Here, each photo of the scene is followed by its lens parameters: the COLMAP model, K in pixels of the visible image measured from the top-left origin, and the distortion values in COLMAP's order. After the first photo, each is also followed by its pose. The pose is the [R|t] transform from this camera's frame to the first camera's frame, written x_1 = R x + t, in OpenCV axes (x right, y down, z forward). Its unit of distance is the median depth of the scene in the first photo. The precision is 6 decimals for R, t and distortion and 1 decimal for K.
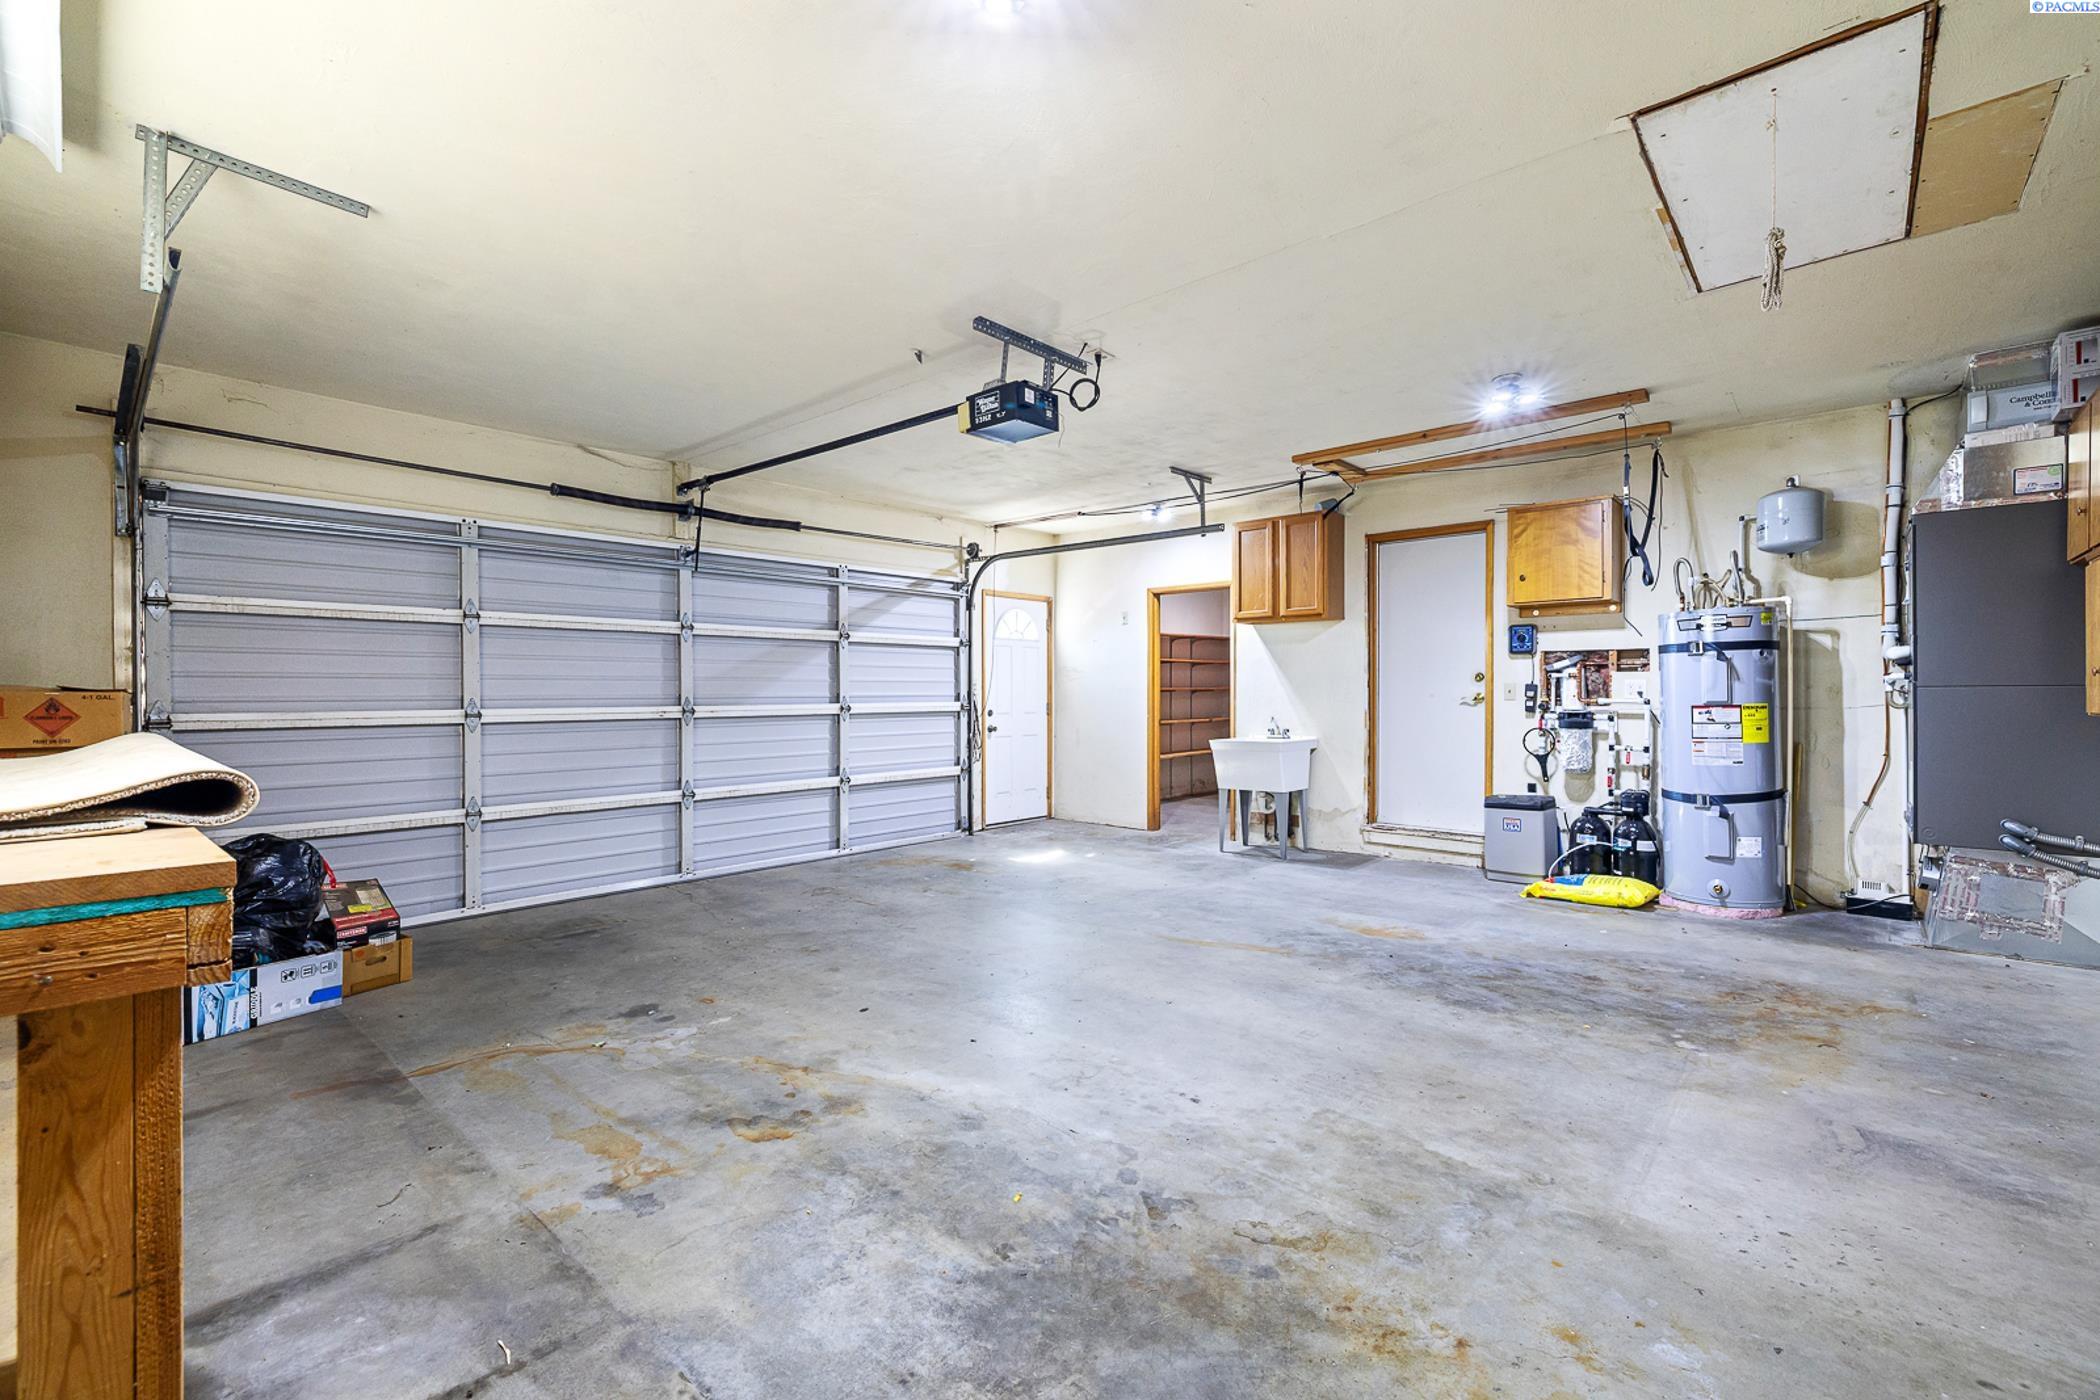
lens RADIAL K [[908.2, 0, 1050.0], [0, 908.2, 700.0], [0, 0, 1]] dist [-0.011807, -0.000442]
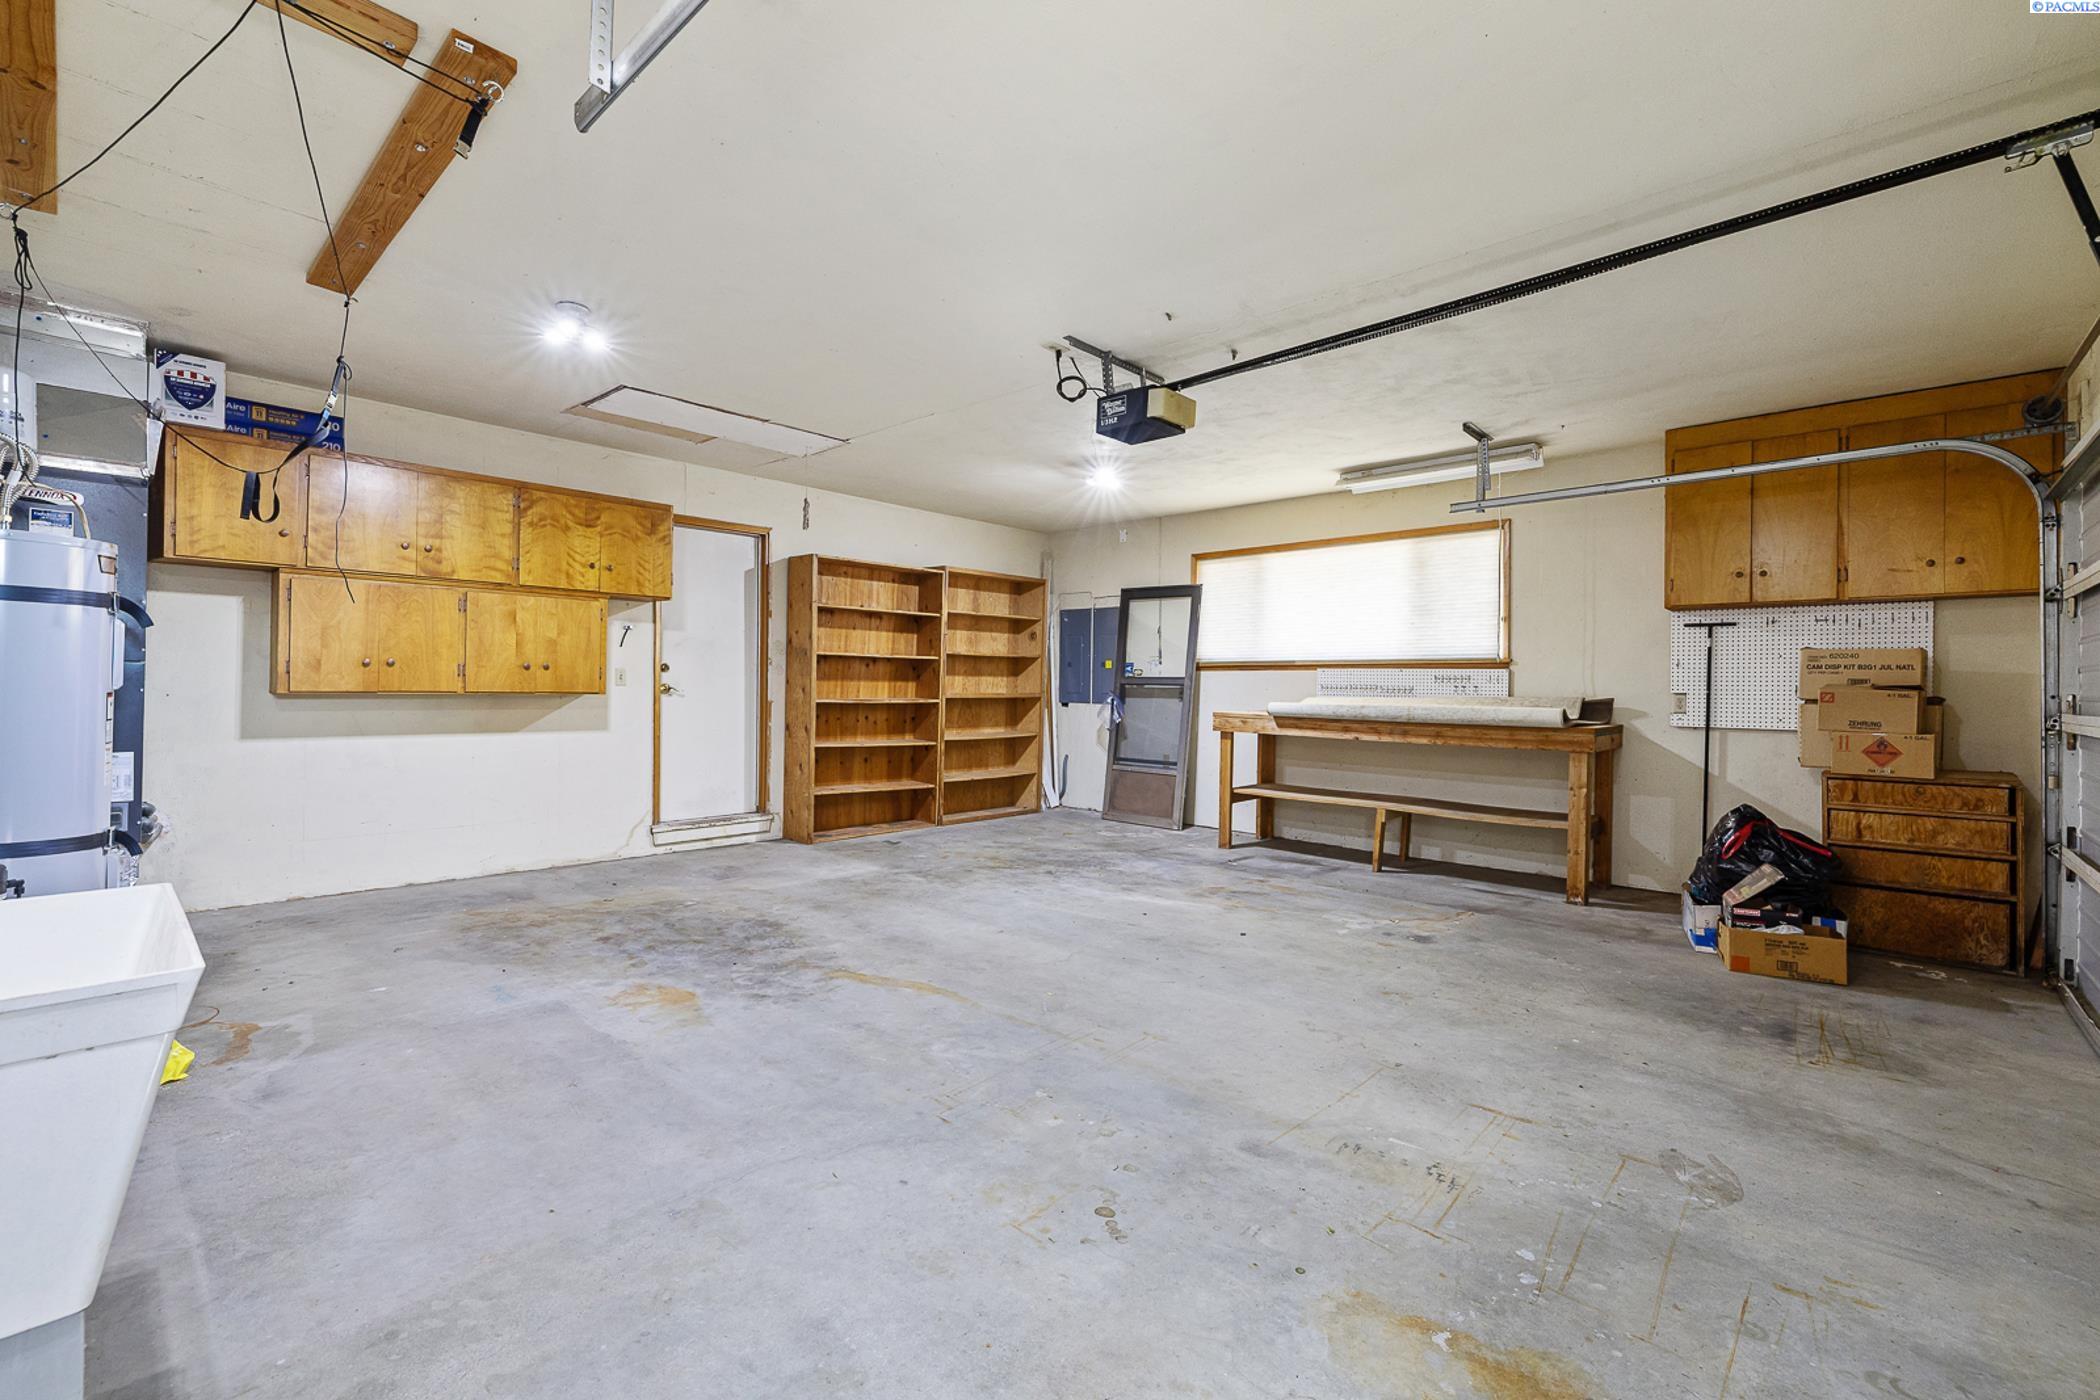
lens RADIAL K [[908.2, 0, 1050.0], [0, 908.2, 700.0], [0, 0, 1]] dist [-0.011807, -0.000442]
pose [[-0.999932, -0.008817, 0.007696, 0.048262], [-0.008642, 0.999711, 0.022415, -0.010063], [-0.007892, 0.022347, -0.999719, 1.874886]]
